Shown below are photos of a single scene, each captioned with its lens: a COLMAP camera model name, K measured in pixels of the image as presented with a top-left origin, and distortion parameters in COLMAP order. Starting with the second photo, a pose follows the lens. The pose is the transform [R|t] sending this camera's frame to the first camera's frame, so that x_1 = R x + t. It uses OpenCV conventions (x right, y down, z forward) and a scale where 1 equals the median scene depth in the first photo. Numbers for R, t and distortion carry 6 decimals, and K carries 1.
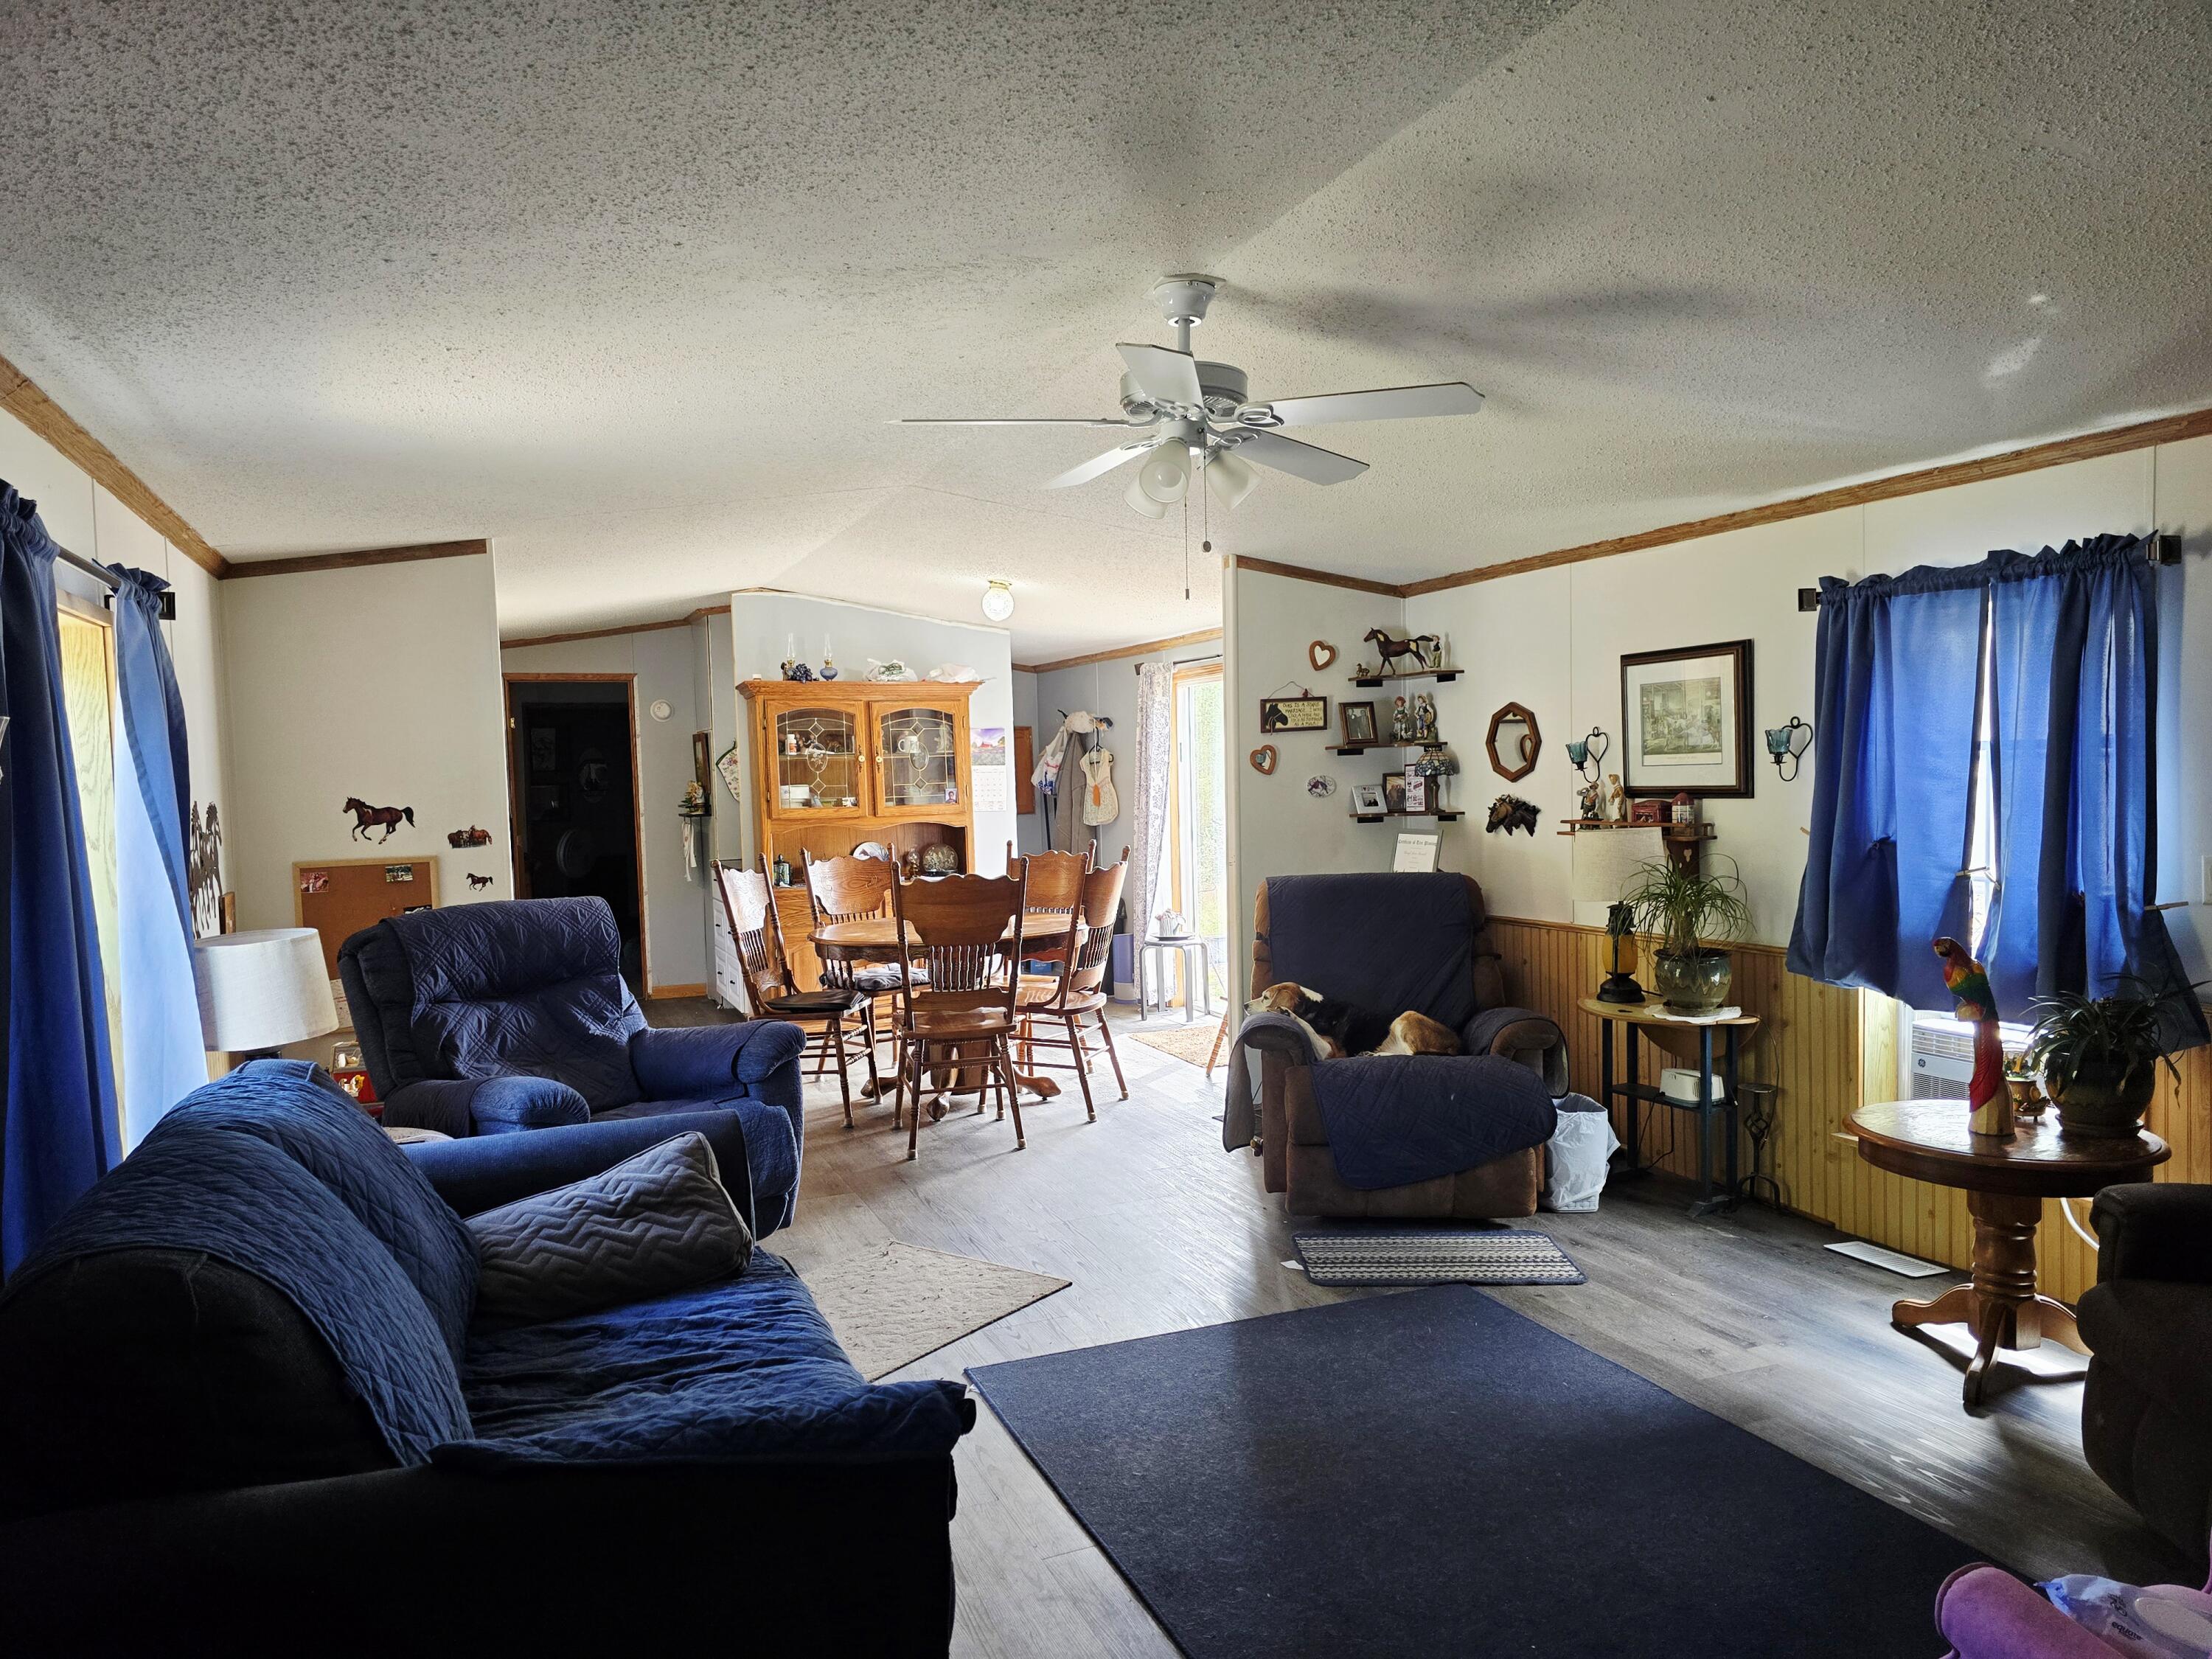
lens RADIAL K [[1479.8, 0, 1106.3], [0, 1479.8, 844.4], [0, 0, 1]] dist [0.047117, -0.051202]
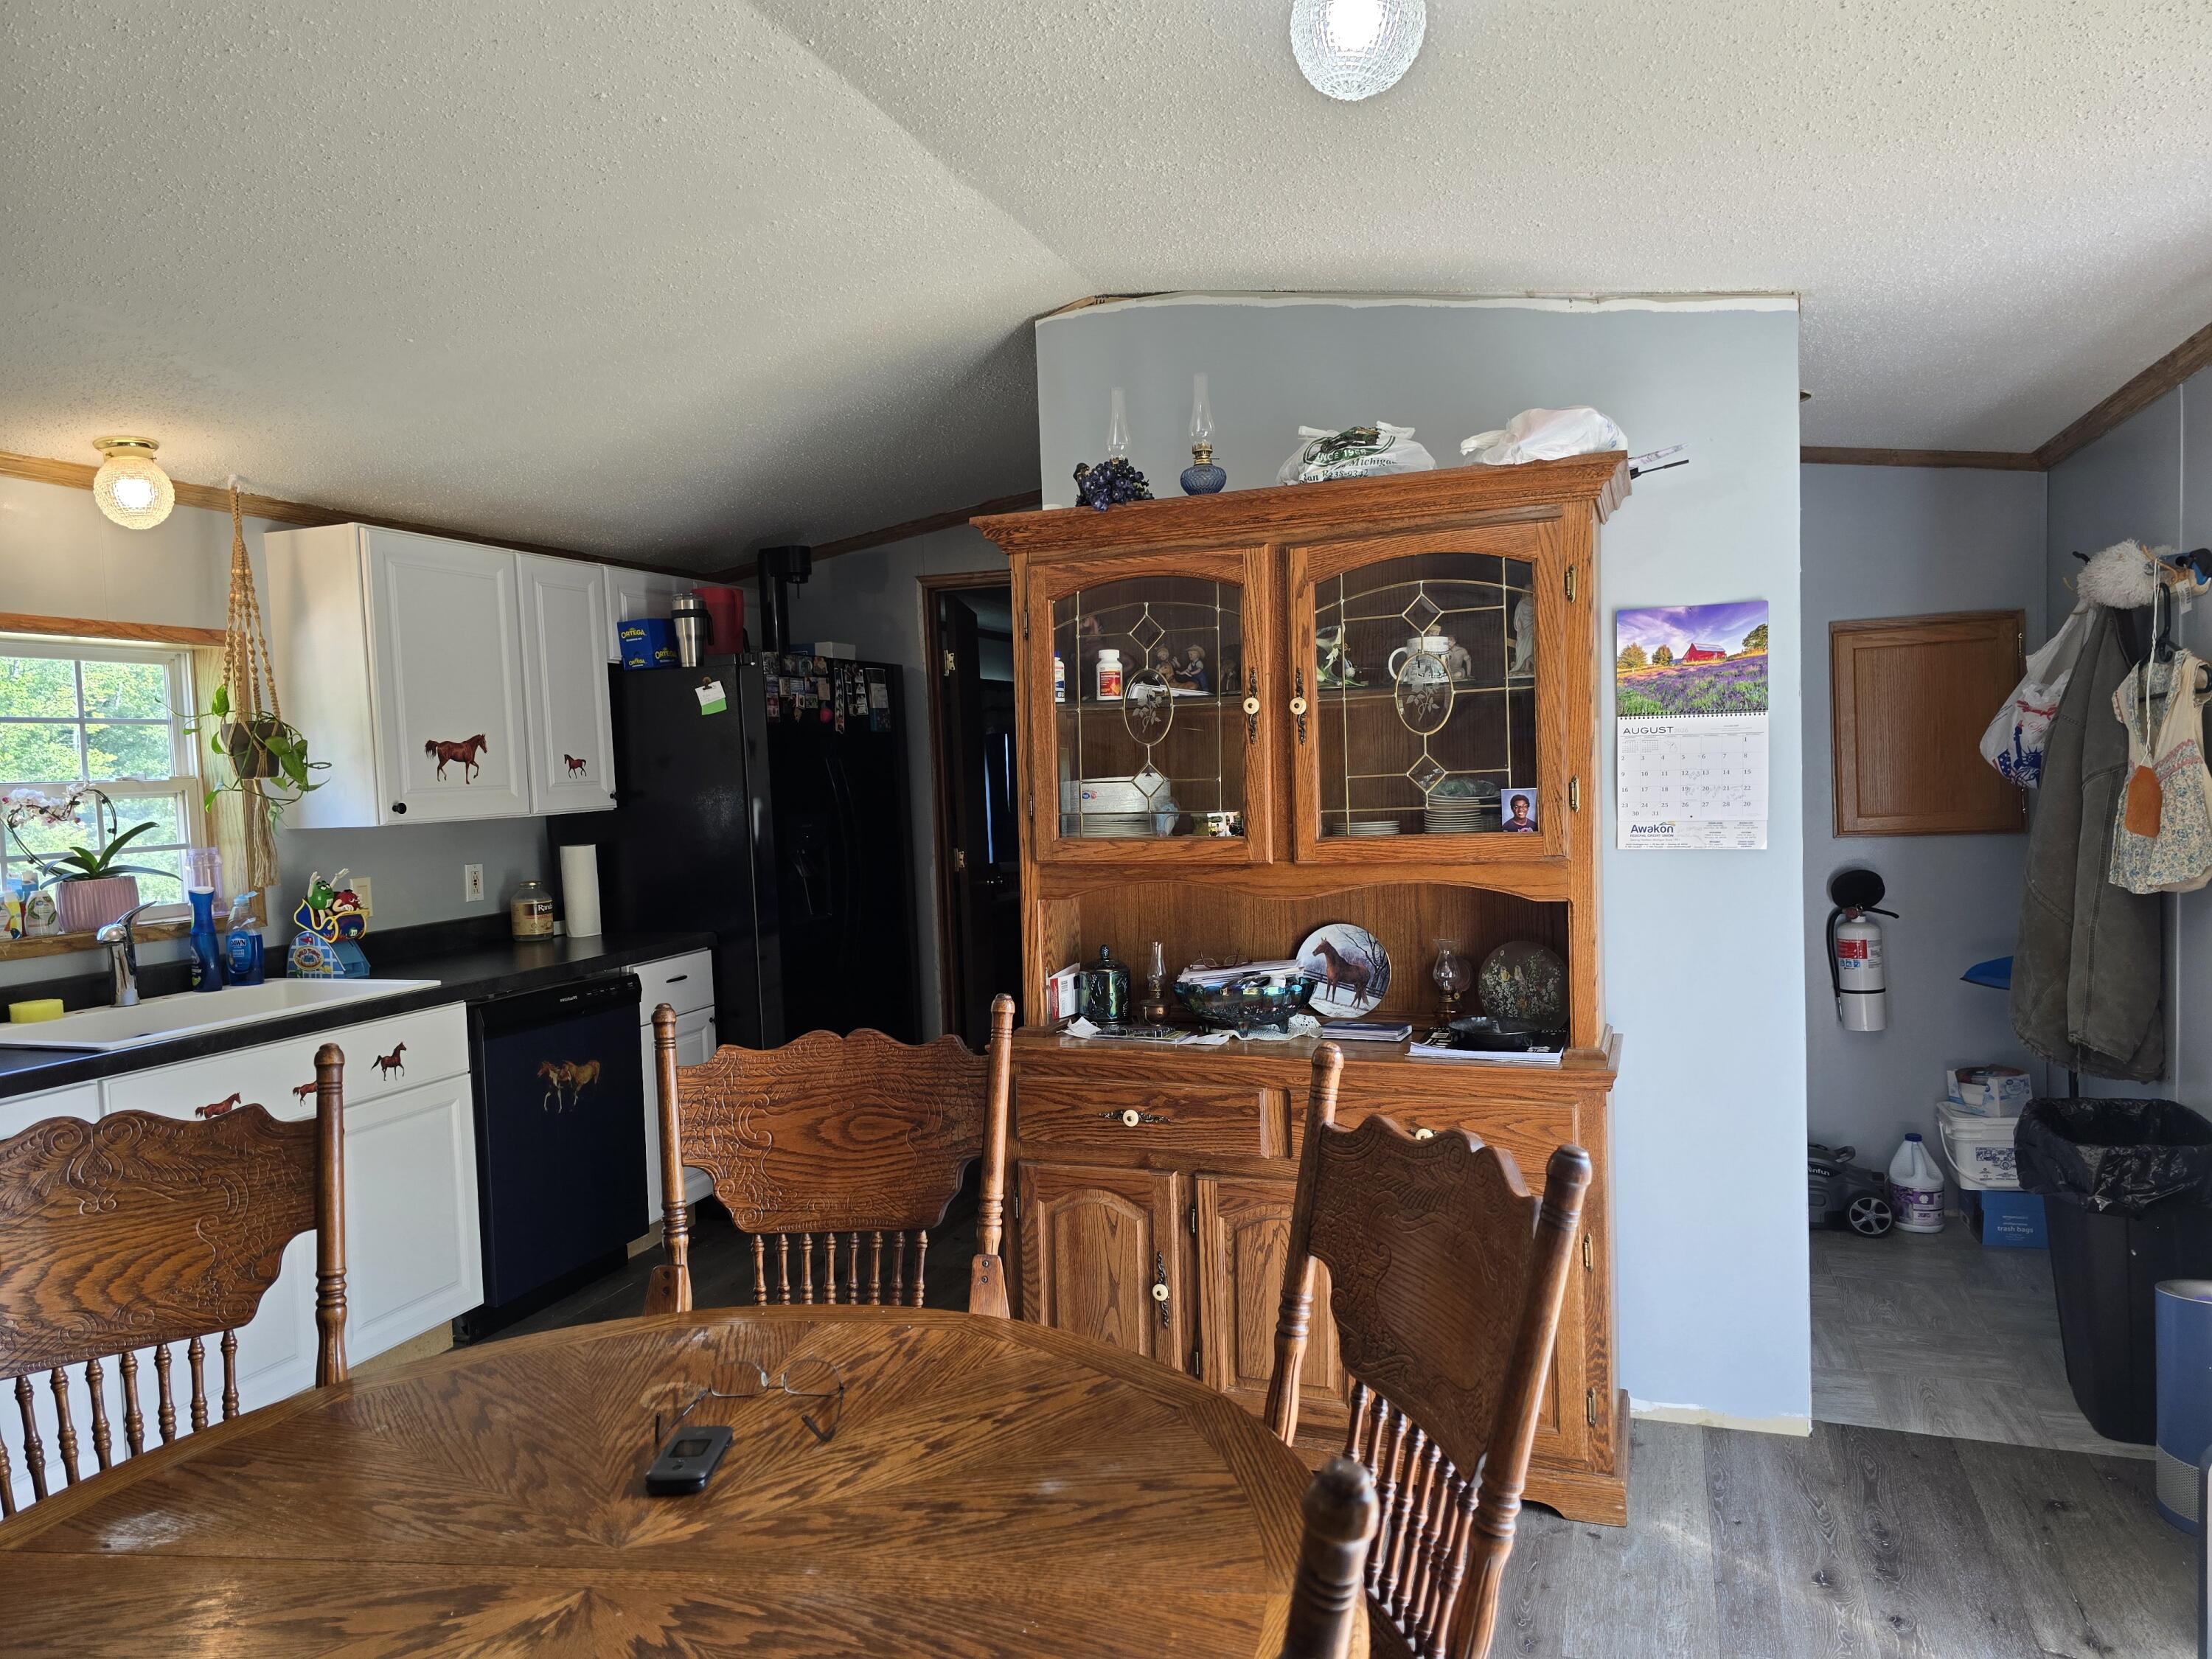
lens RADIAL K [[1479.8, 0, 1089.7], [0, 1479.8, 831.4], [0, 0, 1]] dist [0.047117, -0.051202]
pose [[0.727262, 0.033731, -0.685530, 0.054258], [-0.017657, 0.999381, 0.030442, -0.036540], [0.686132, -0.010035, 0.727408, 0.694233]]
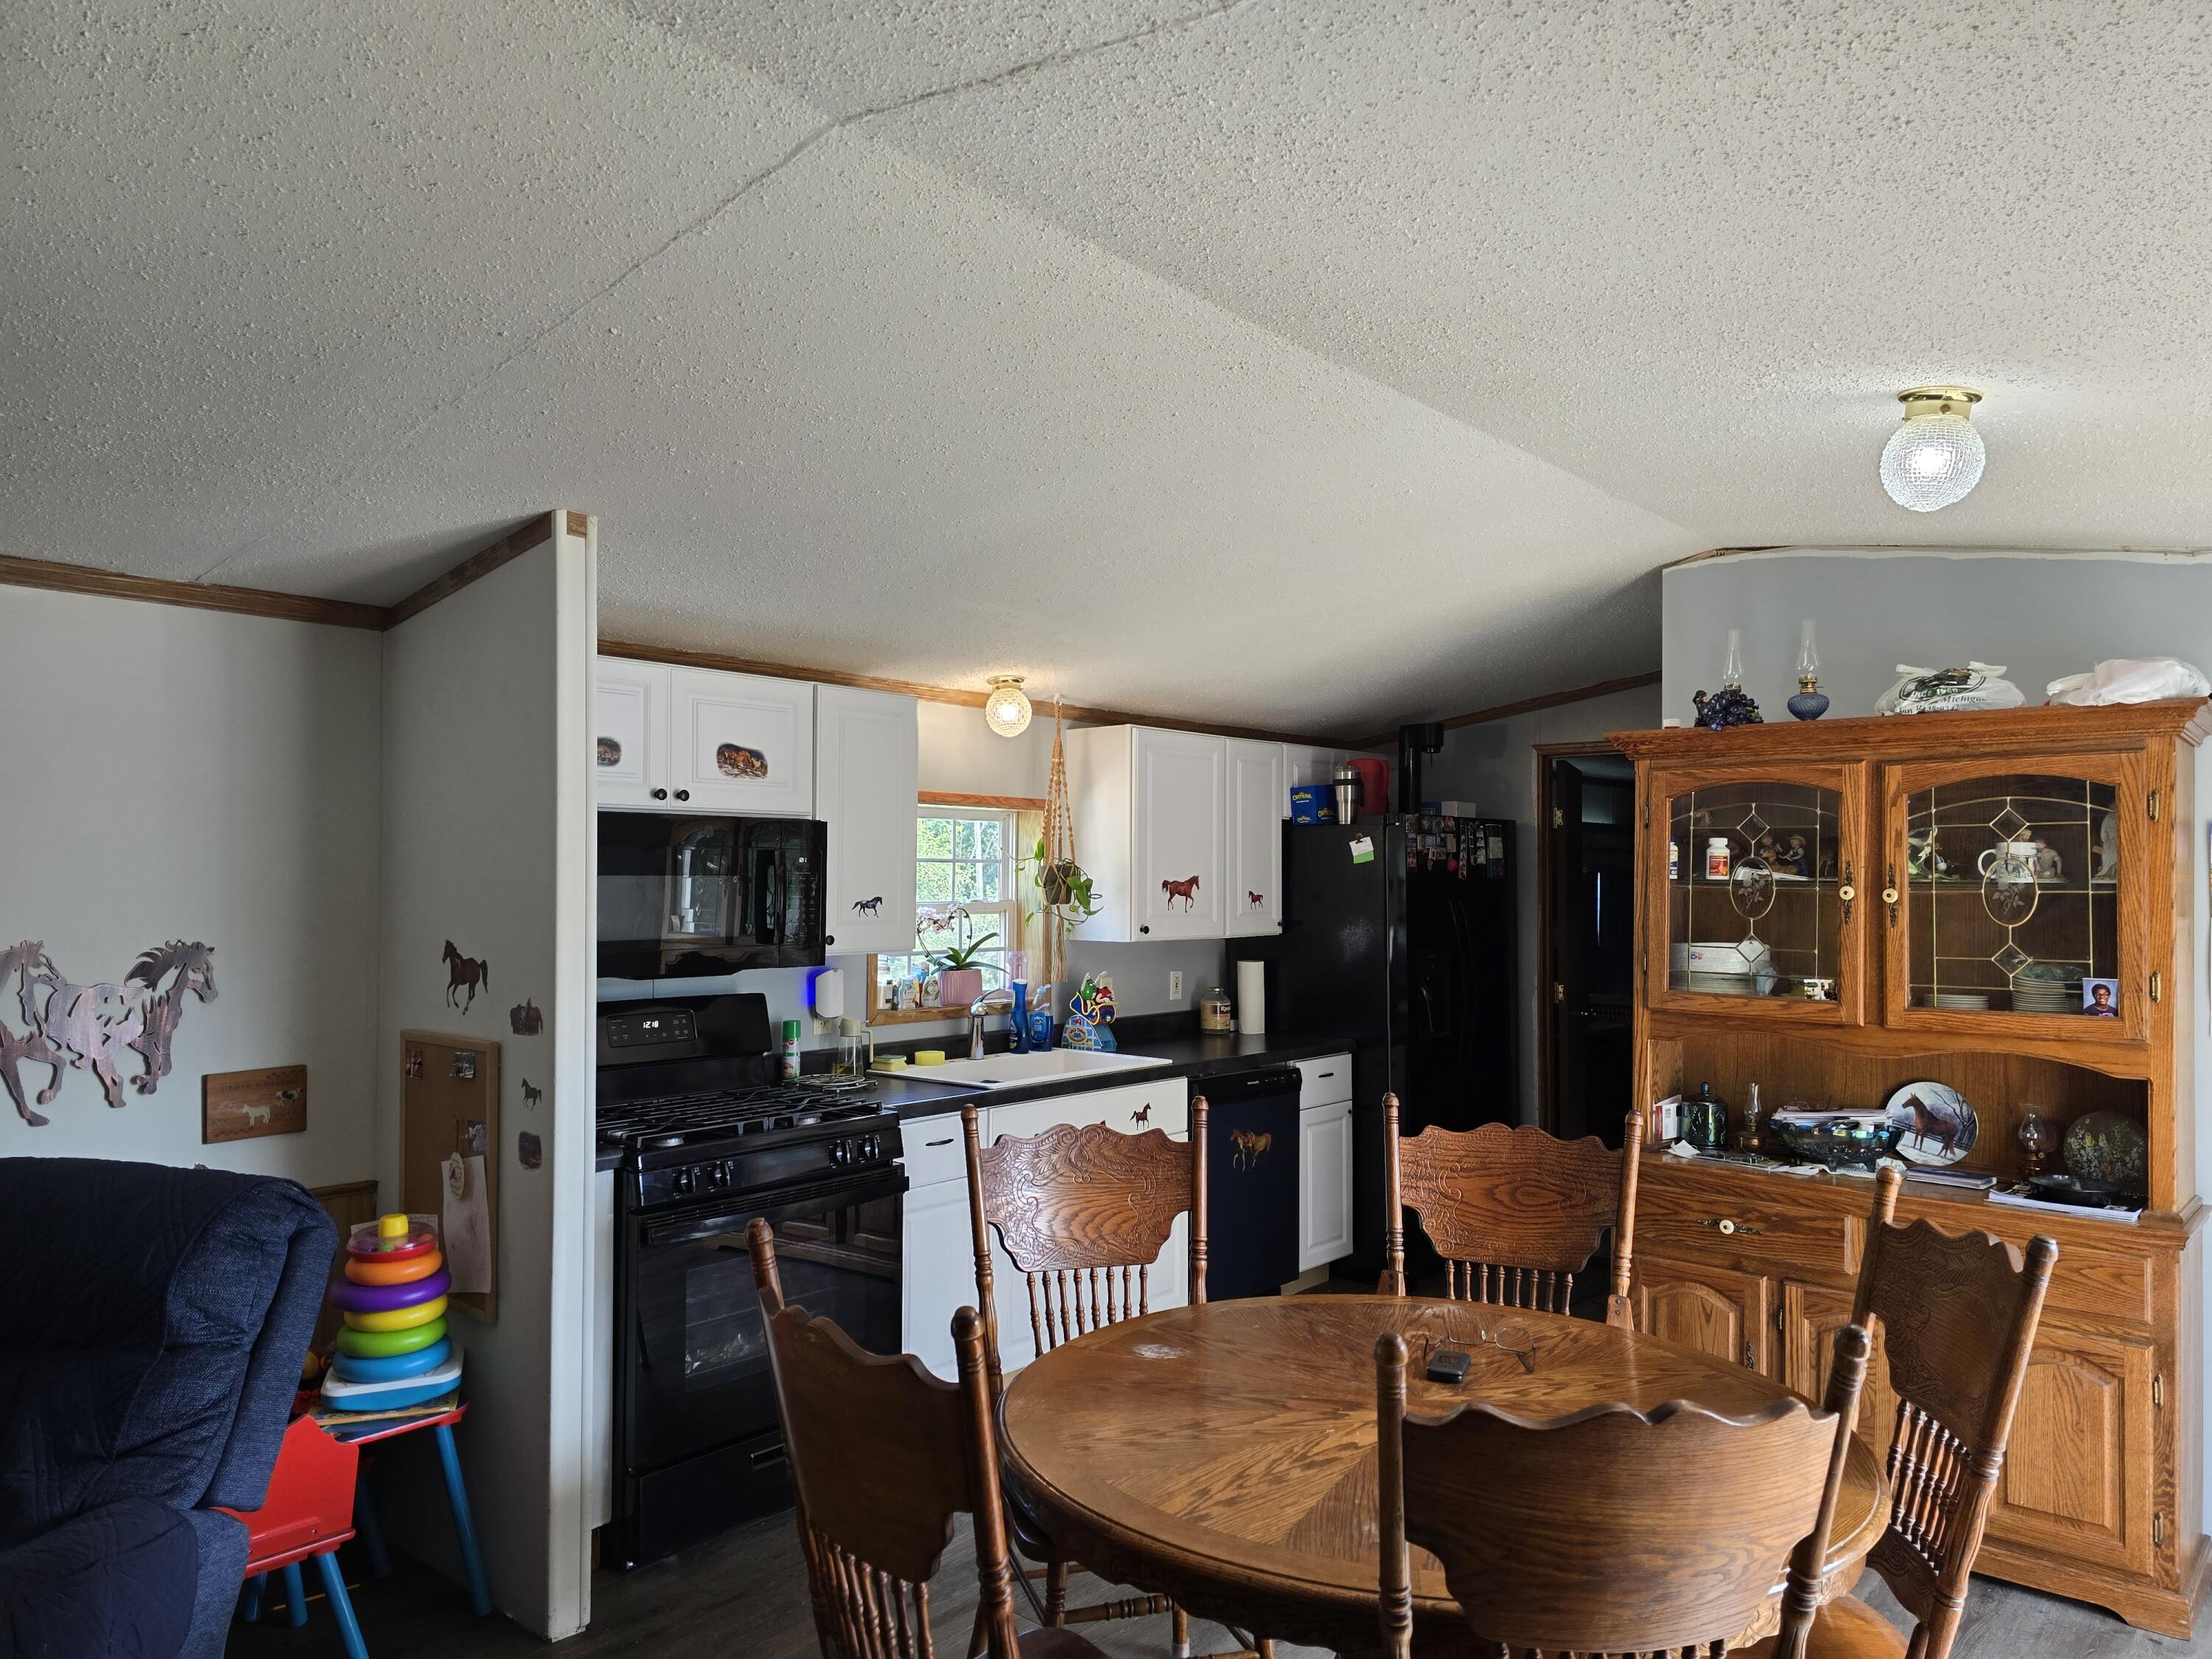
lens RADIAL K [[1479.8, 0, 1104.5], [0, 1479.8, 837.1], [0, 0, 1]] dist [0.047117, -0.051202]
pose [[0.435865, 0.007236, -0.899983, 0.133474], [-0.062847, 0.997771, -0.022415, -0.049644], [0.897815, 0.066331, 0.435348, 0.596965]]
